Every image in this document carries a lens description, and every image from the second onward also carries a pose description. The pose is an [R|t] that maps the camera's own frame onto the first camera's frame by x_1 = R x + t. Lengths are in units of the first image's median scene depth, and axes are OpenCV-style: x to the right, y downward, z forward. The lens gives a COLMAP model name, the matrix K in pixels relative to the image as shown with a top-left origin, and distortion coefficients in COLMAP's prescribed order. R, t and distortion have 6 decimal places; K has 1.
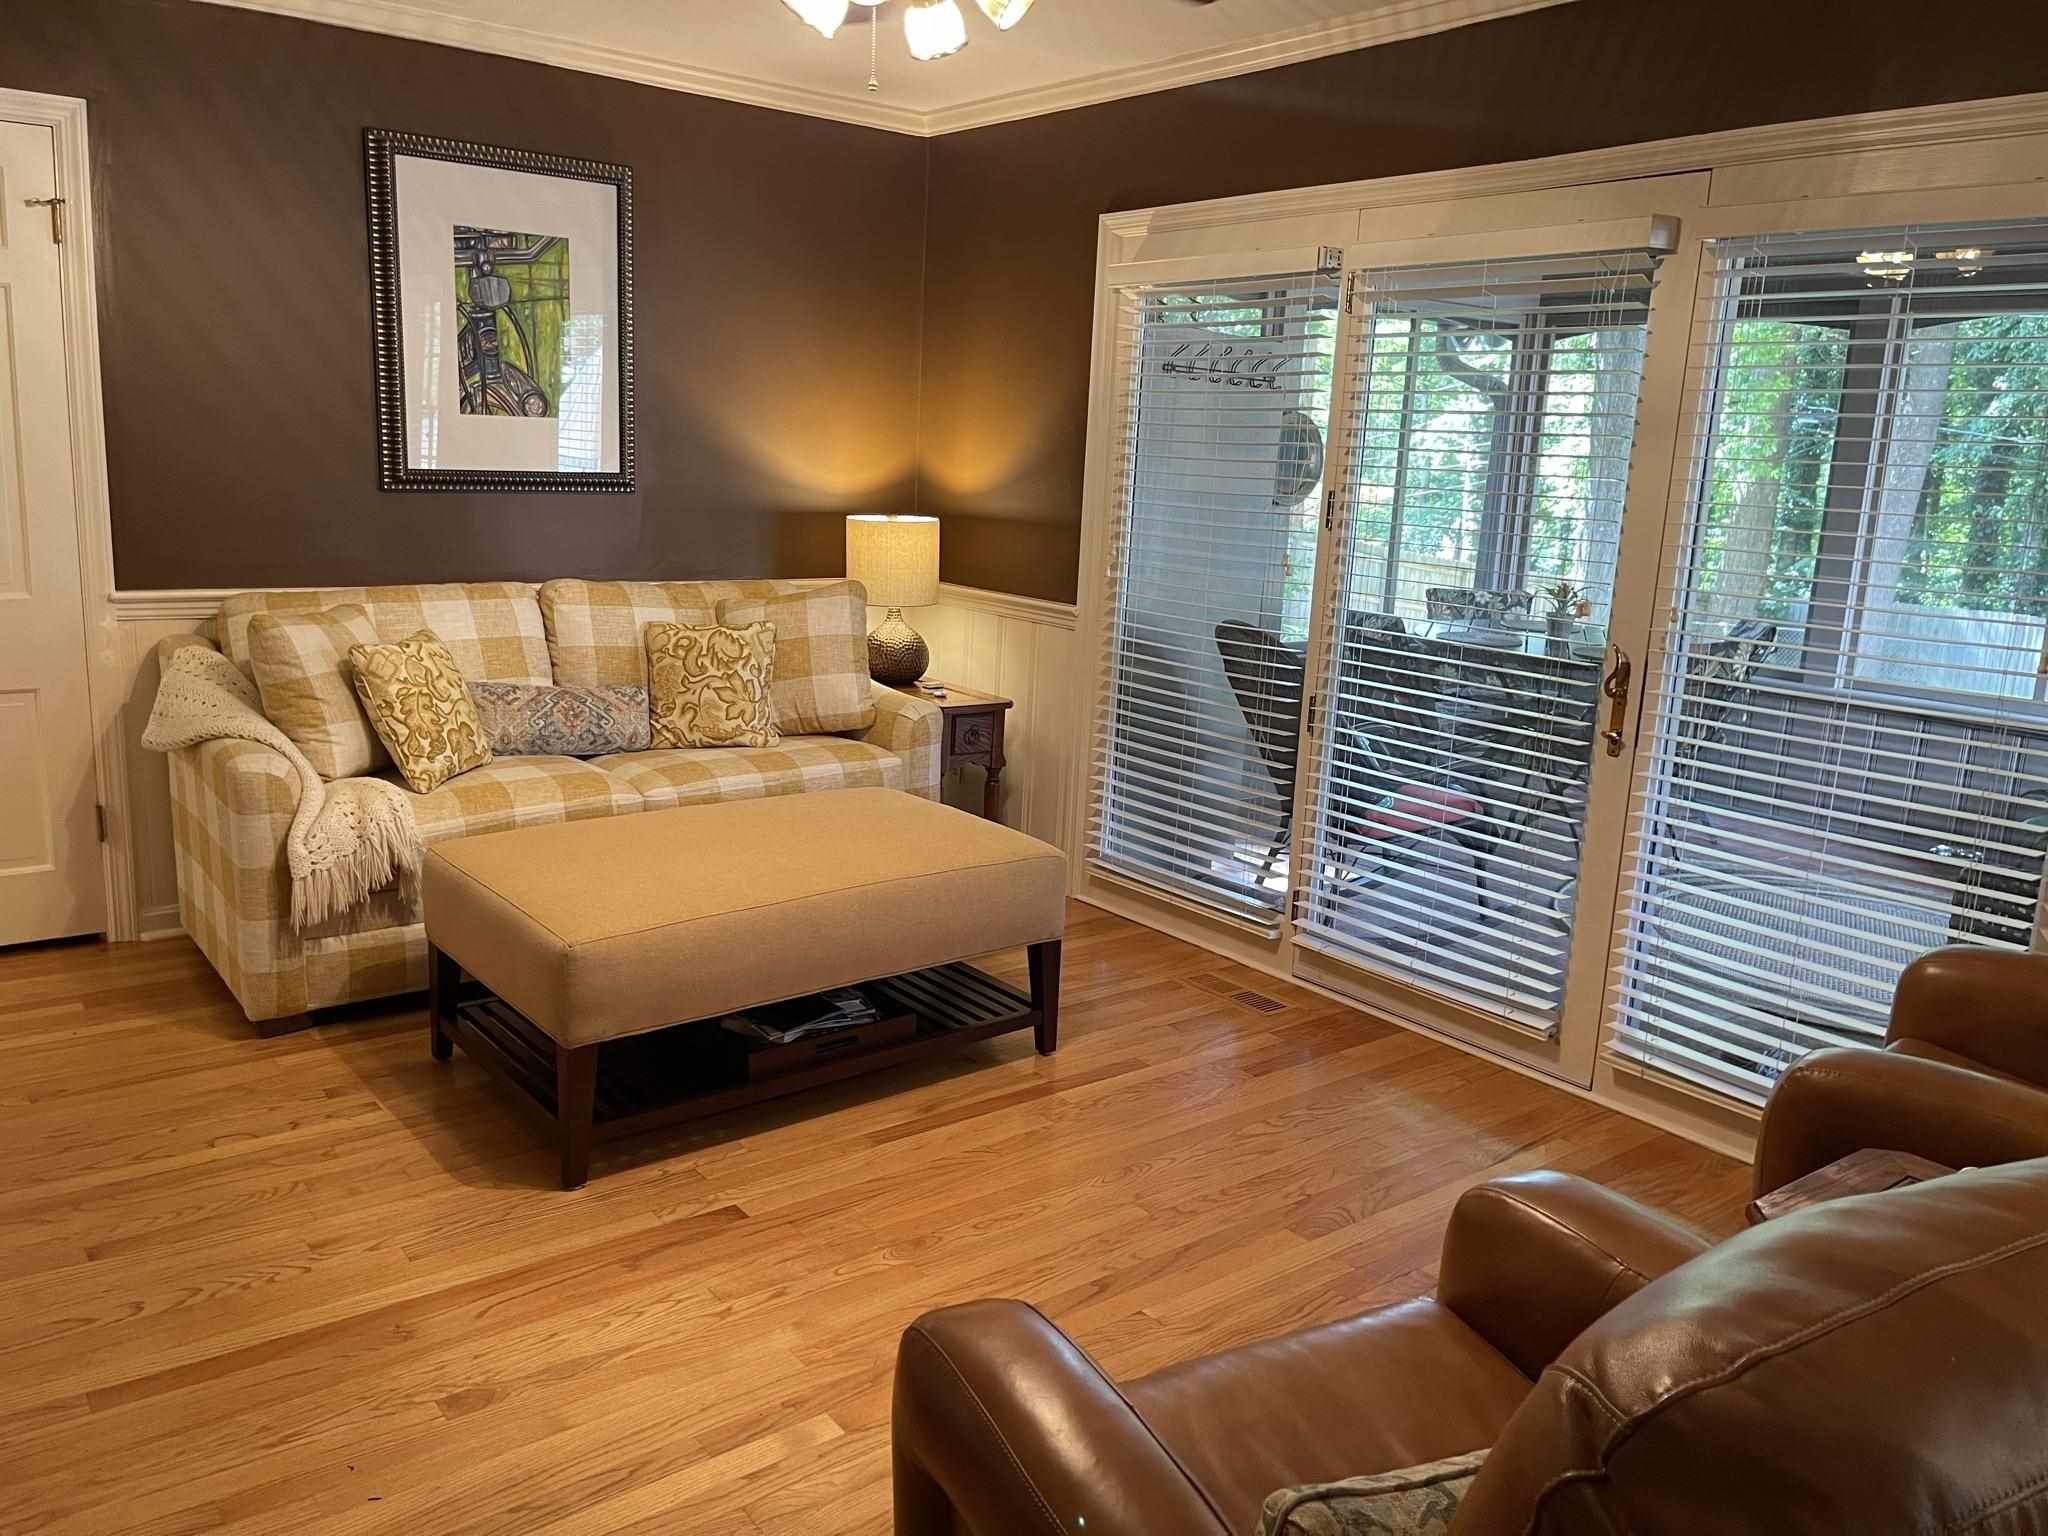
lens RADIAL K [[1557.5, 0, 1017.1], [0, 1557.5, 774.2], [0, 0, 1]] dist [0.058557, -0.080458]
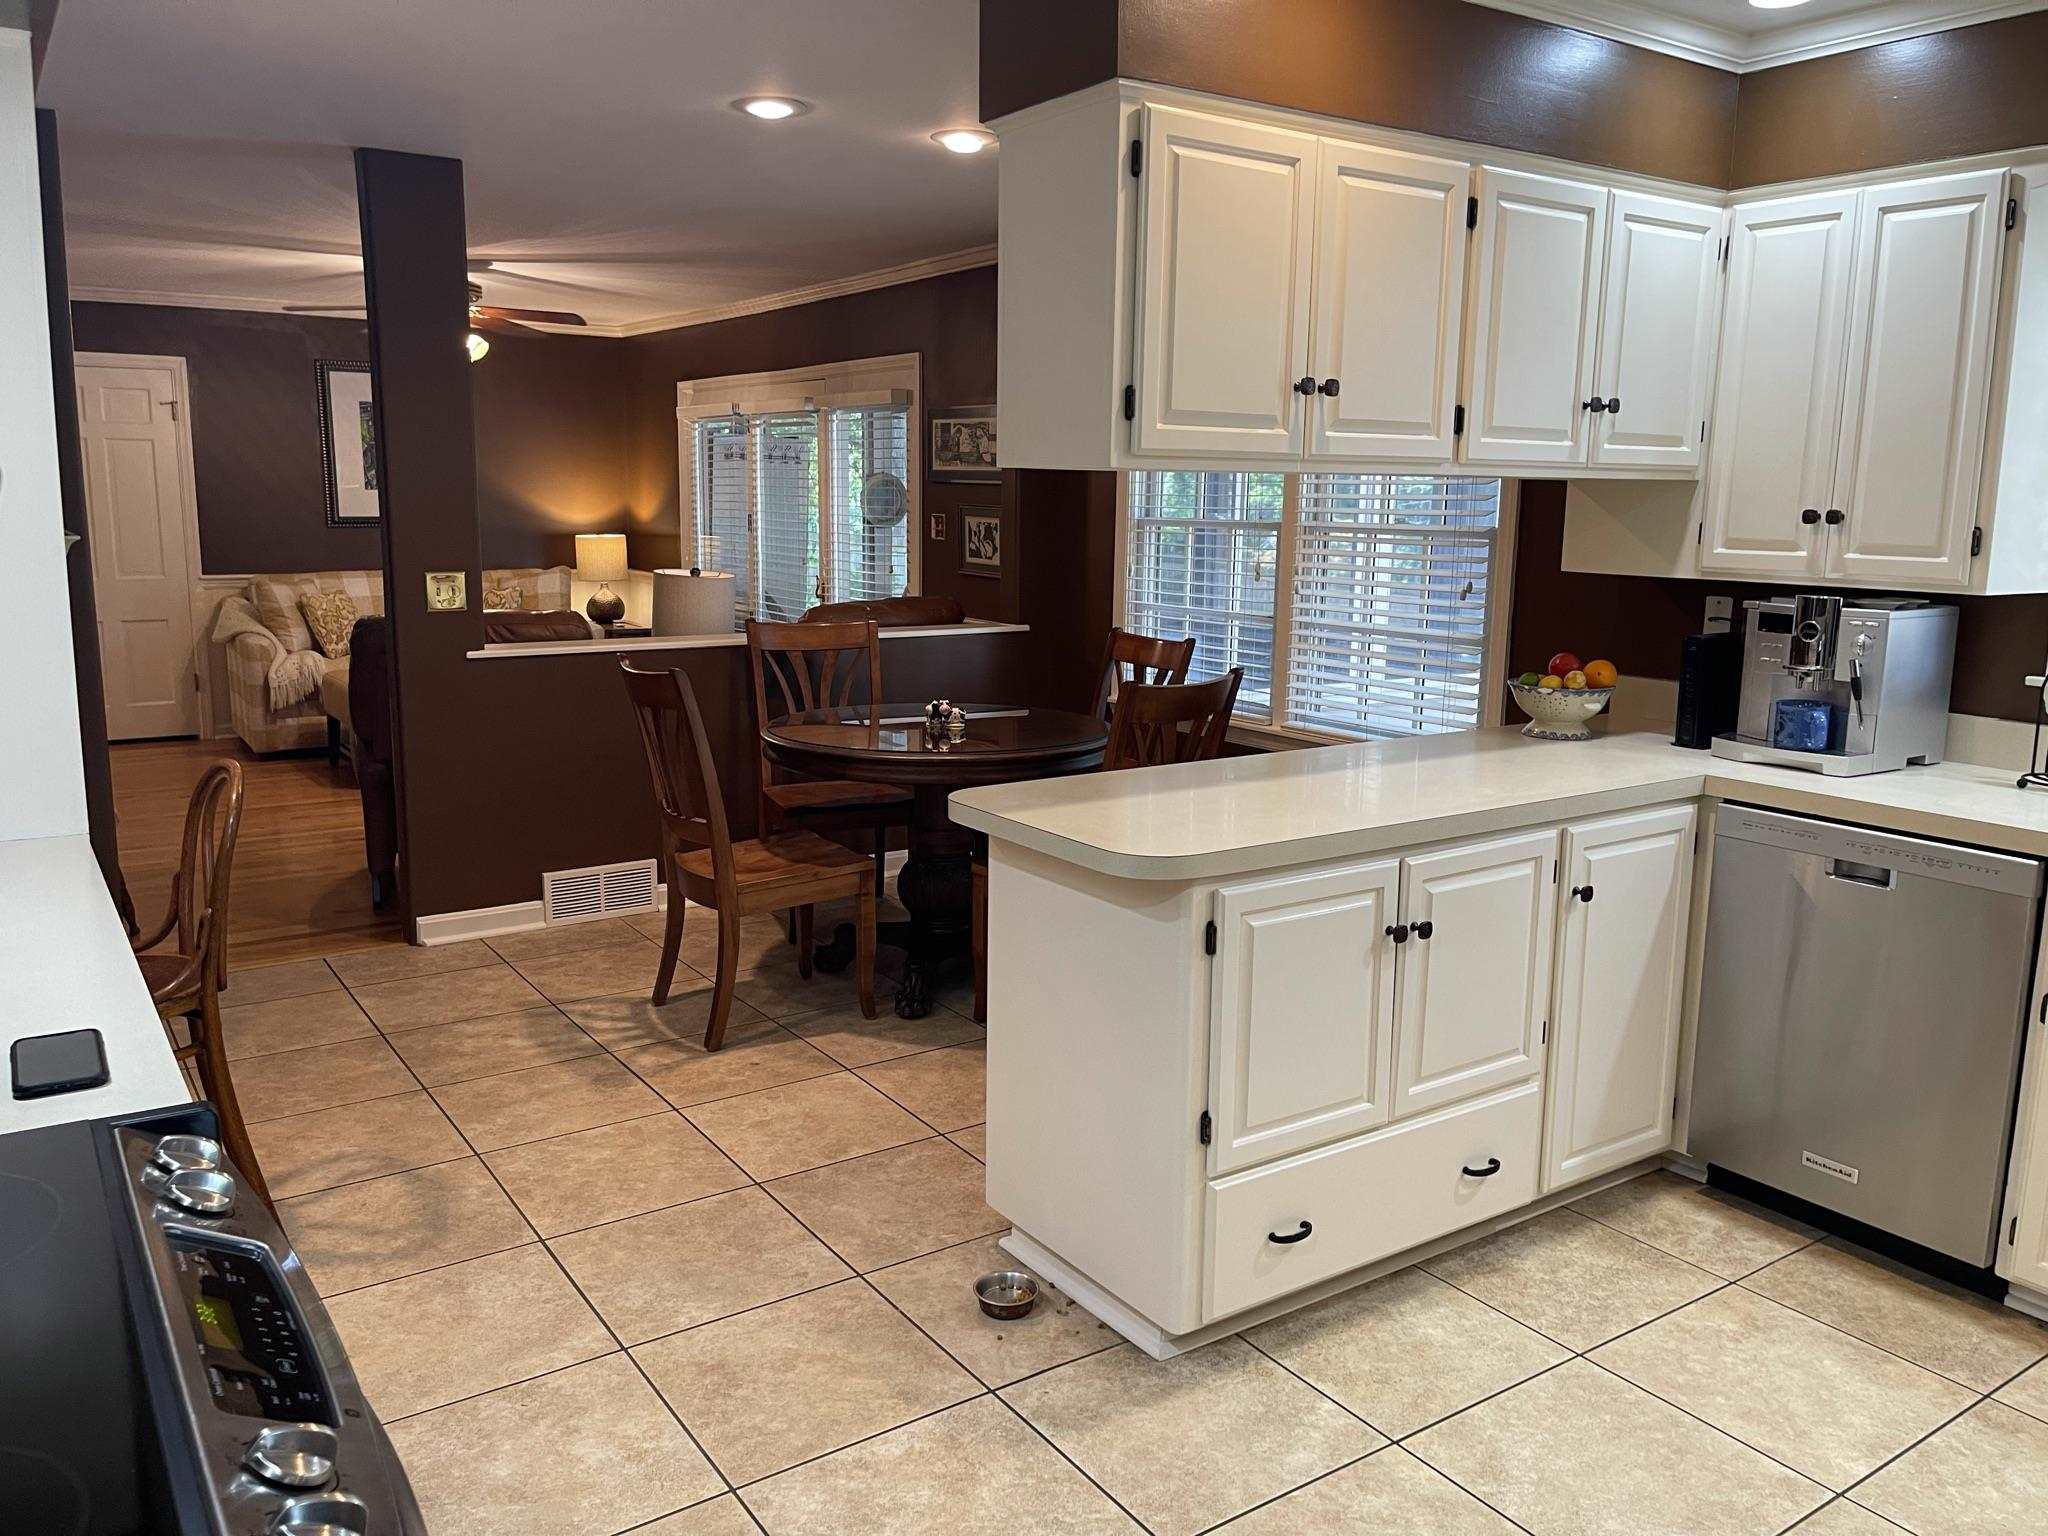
lens RADIAL K [[1557.5, 0, 1027.3], [0, 1557.5, 775.7], [0, 0, 1]] dist [0.058557, -0.080458]
pose [[0.997617, -0.018491, -0.066472, 0.750019], [0.016811, 0.999527, -0.025757, 0.250608], [0.066917, 0.024578, 0.997456, -1.157136]]
